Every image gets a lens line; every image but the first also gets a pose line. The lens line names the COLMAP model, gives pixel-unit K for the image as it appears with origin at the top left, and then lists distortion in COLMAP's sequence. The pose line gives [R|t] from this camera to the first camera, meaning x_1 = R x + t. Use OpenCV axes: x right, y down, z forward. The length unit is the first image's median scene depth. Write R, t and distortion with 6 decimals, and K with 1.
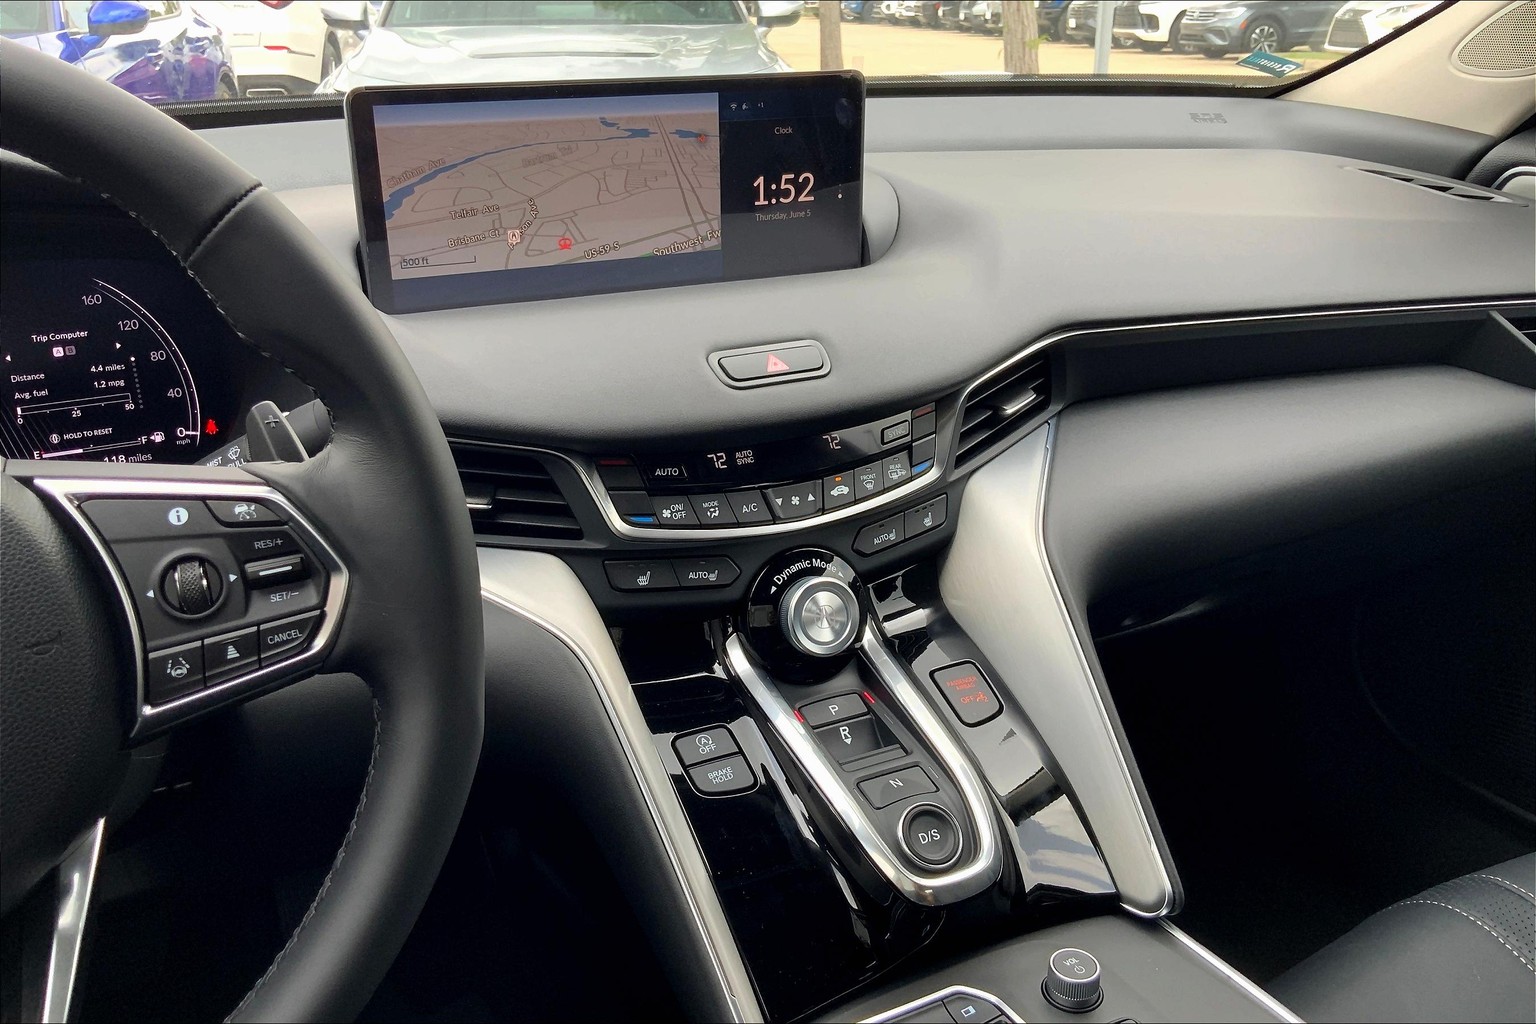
lens RADIAL K [[1301.6, 0, 768.0], [0, 1301.6, 512.0], [0, 0, 1]] dist [0.140528, -0.255408]
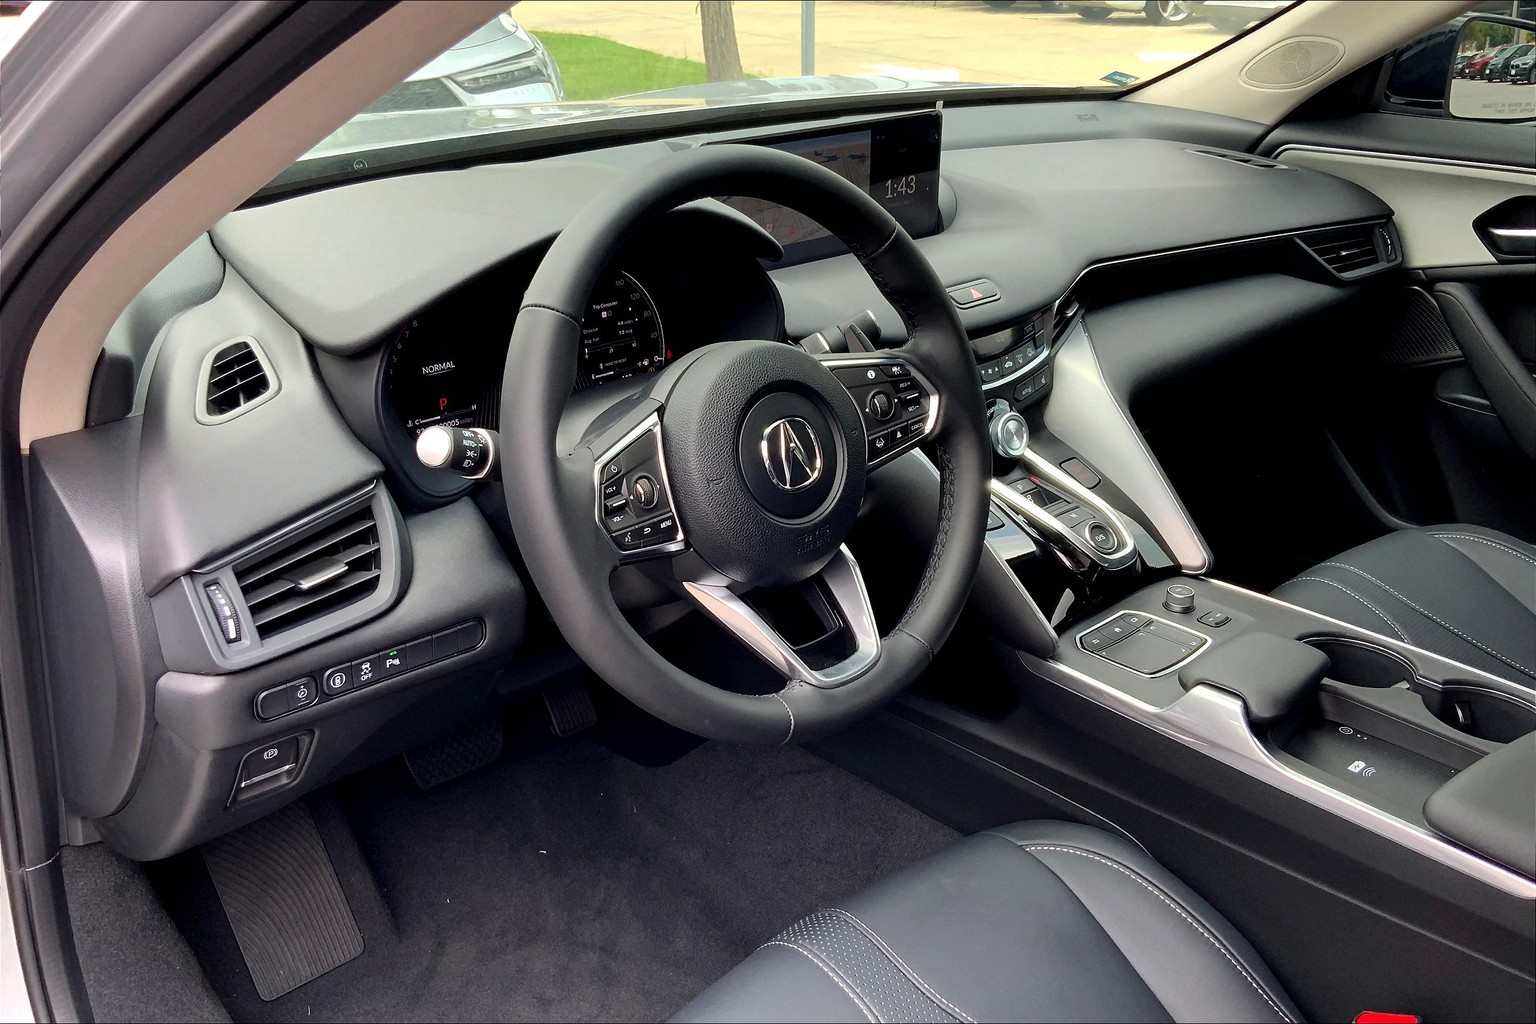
lens RADIAL K [[1301.6, 0, 768.0], [0, 1301.6, 512.0], [0, 0, 1]] dist [0.140528, -0.255408]
pose [[0.969330, -0.102505, 0.223363, -0.686090], [0.094004, 0.994395, 0.048398, 0.066845], [-0.227072, -0.025917, 0.973533, -0.657889]]
